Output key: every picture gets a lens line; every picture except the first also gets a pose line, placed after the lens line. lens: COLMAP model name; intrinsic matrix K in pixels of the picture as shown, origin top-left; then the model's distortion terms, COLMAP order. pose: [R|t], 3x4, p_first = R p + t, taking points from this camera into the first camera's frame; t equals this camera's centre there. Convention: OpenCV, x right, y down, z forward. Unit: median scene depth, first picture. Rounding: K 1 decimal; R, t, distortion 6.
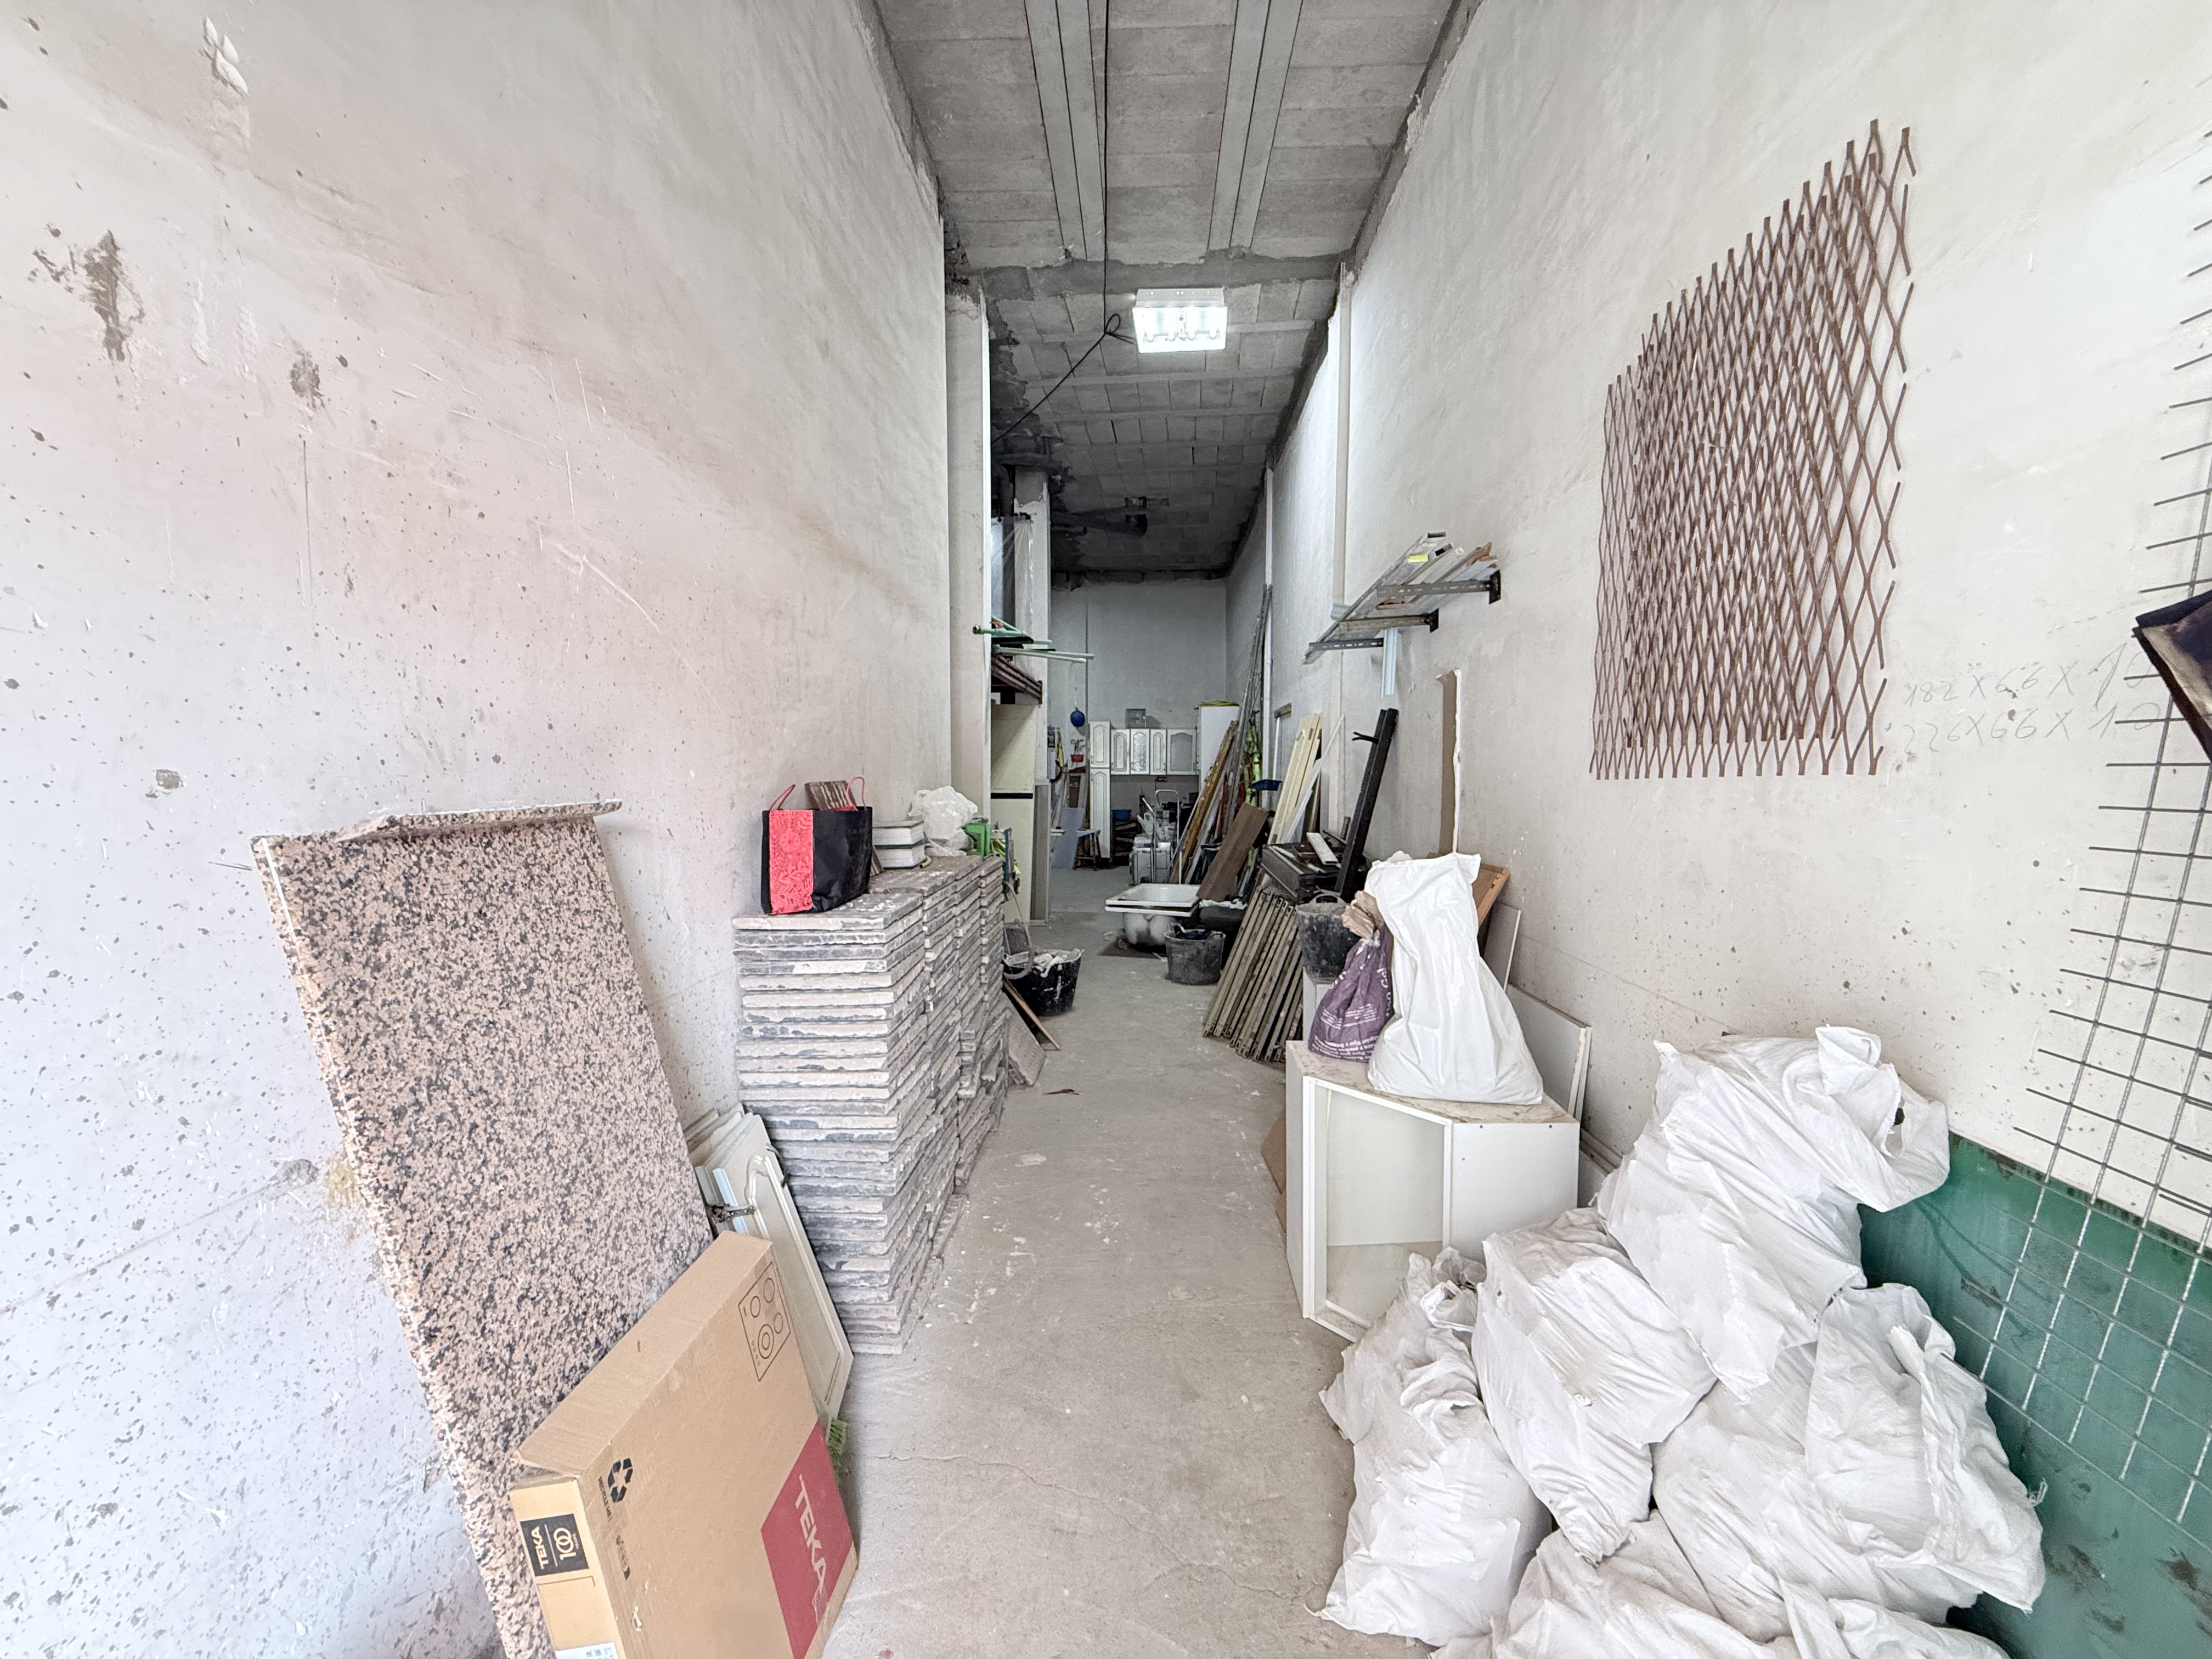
lens RADIAL K [[883.9, 0, 1111.8], [0, 883.9, 834.4], [0, 0, 1]] dist [0.000594, -0.000156]
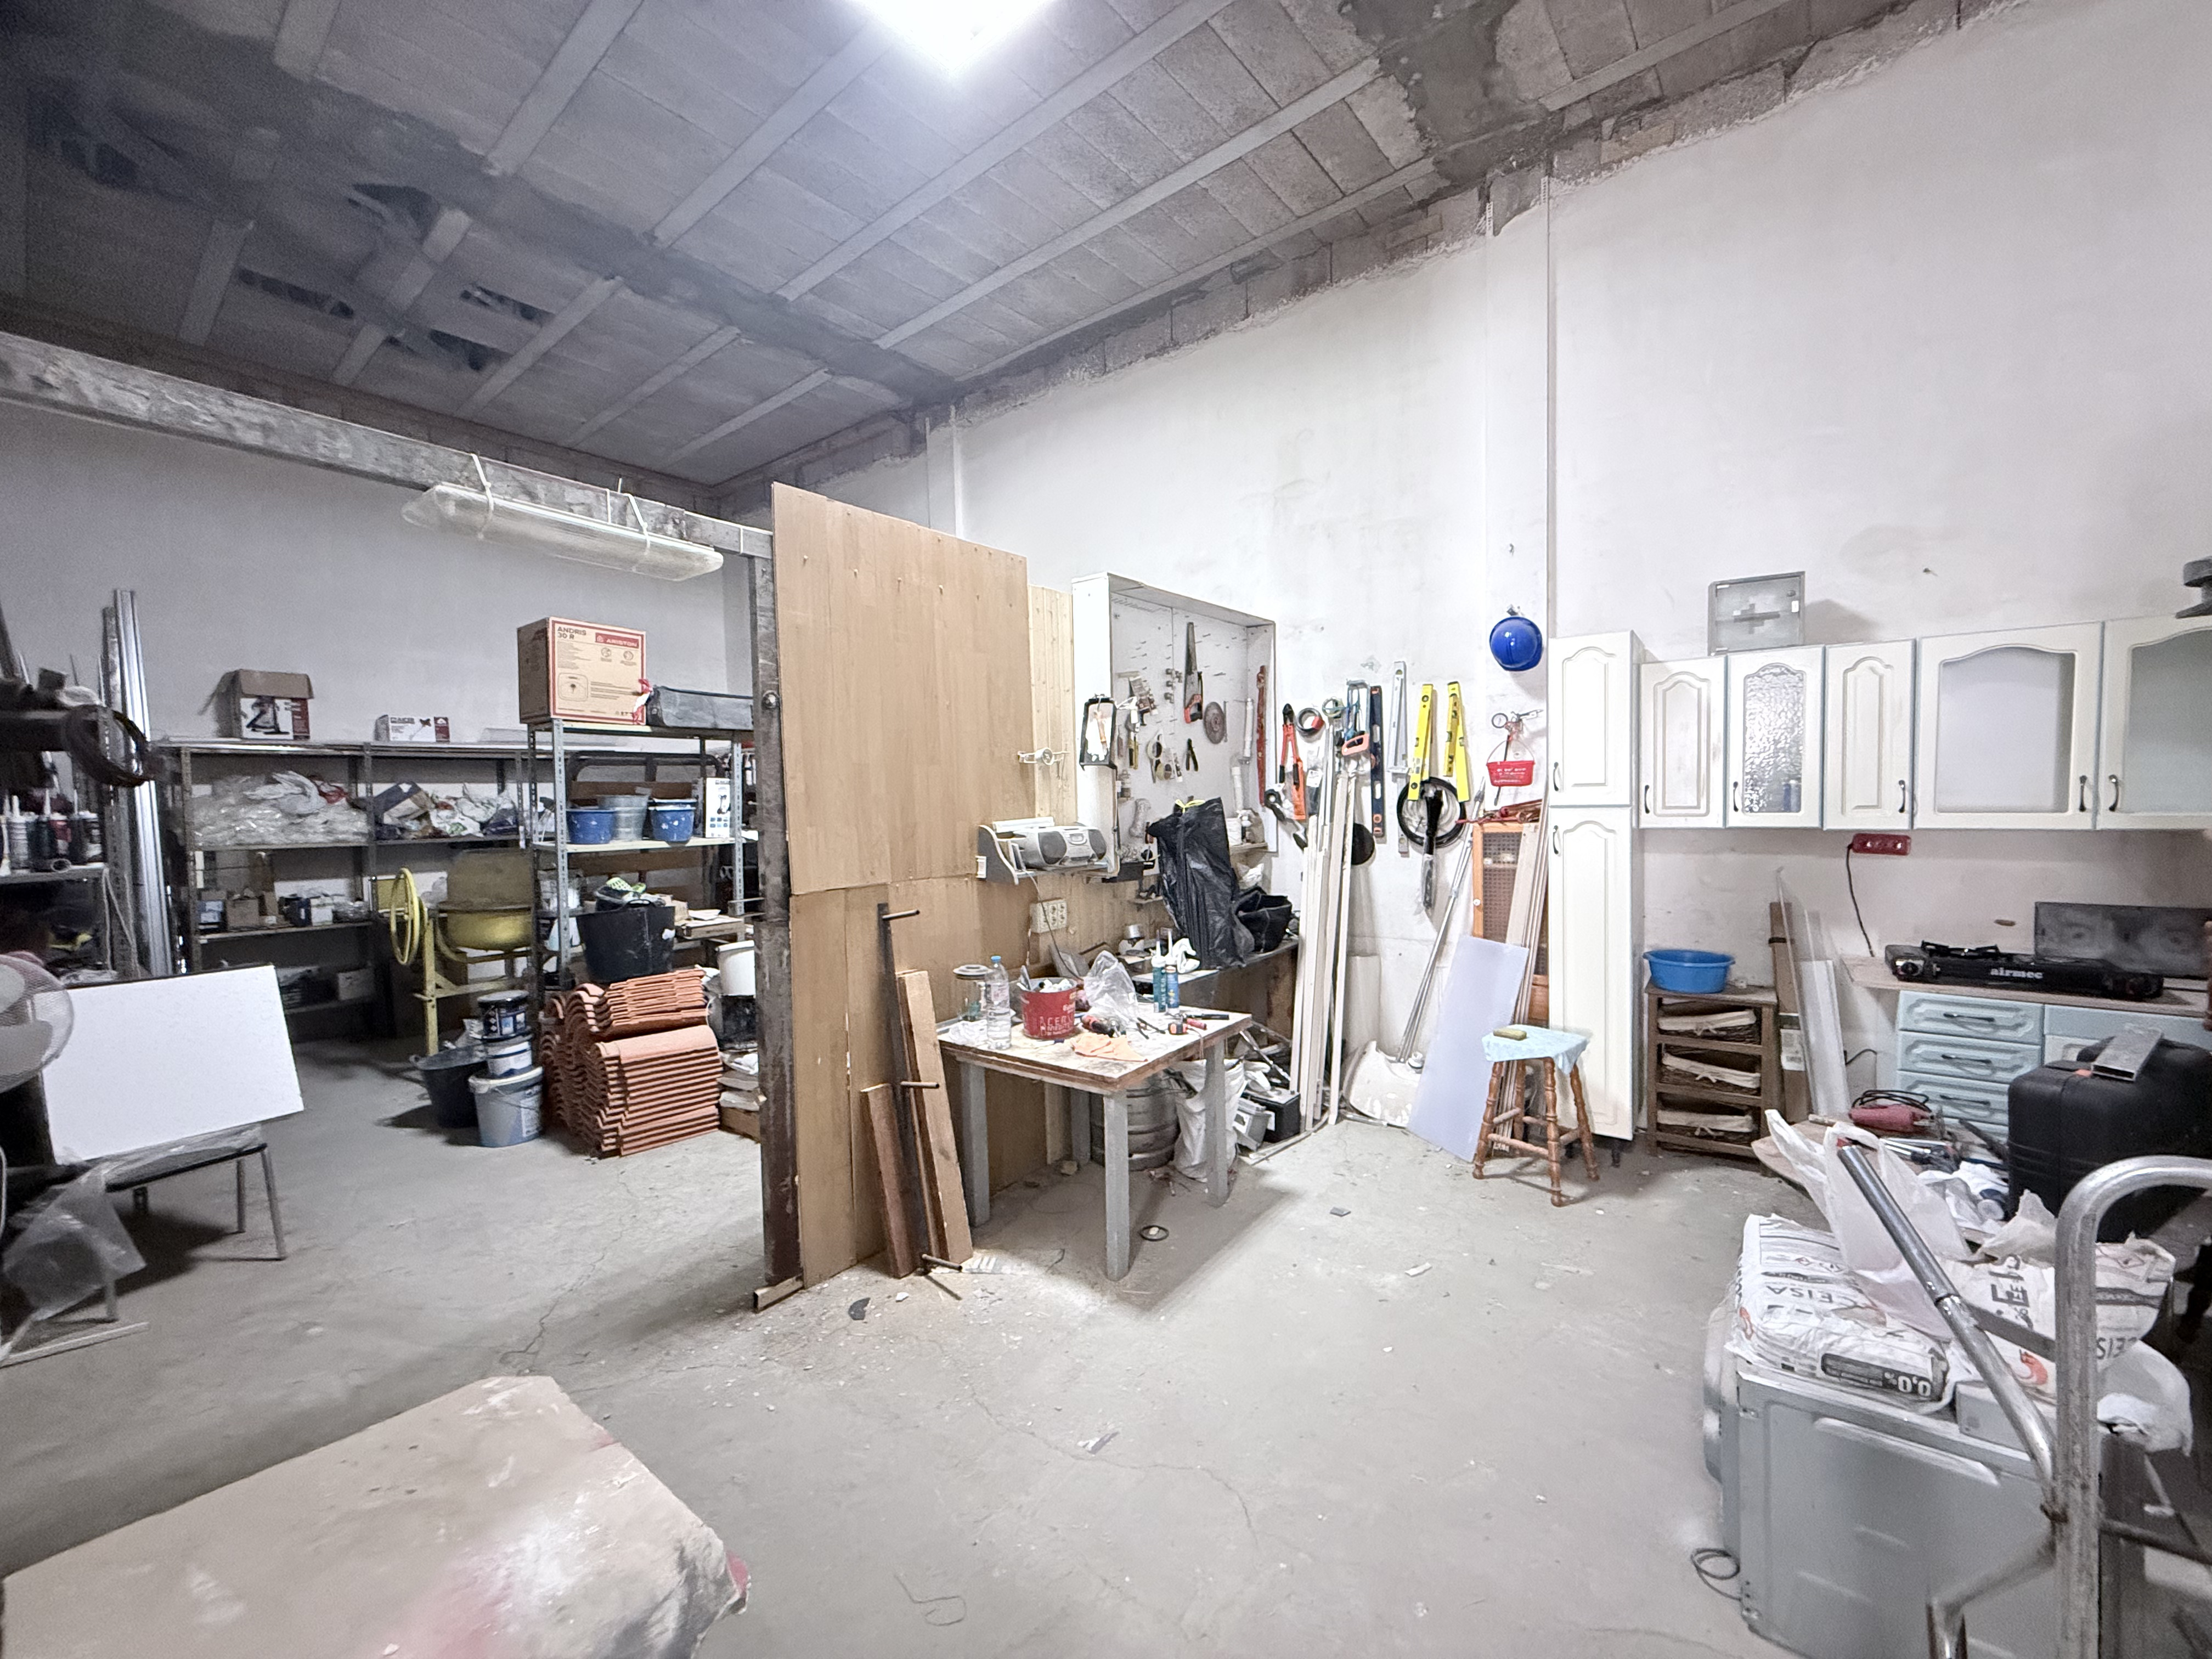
lens RADIAL K [[883.9, 0, 1111.8], [0, 883.9, 834.4], [0, 0, 1]] dist [0.000594, -0.000156]
pose [[0.816286, 0.001251, -0.577647, 0.023179], [-0.017481, 0.999593, -0.022537, -0.056435], [0.577384, 0.028494, 0.815975, 0.680387]]
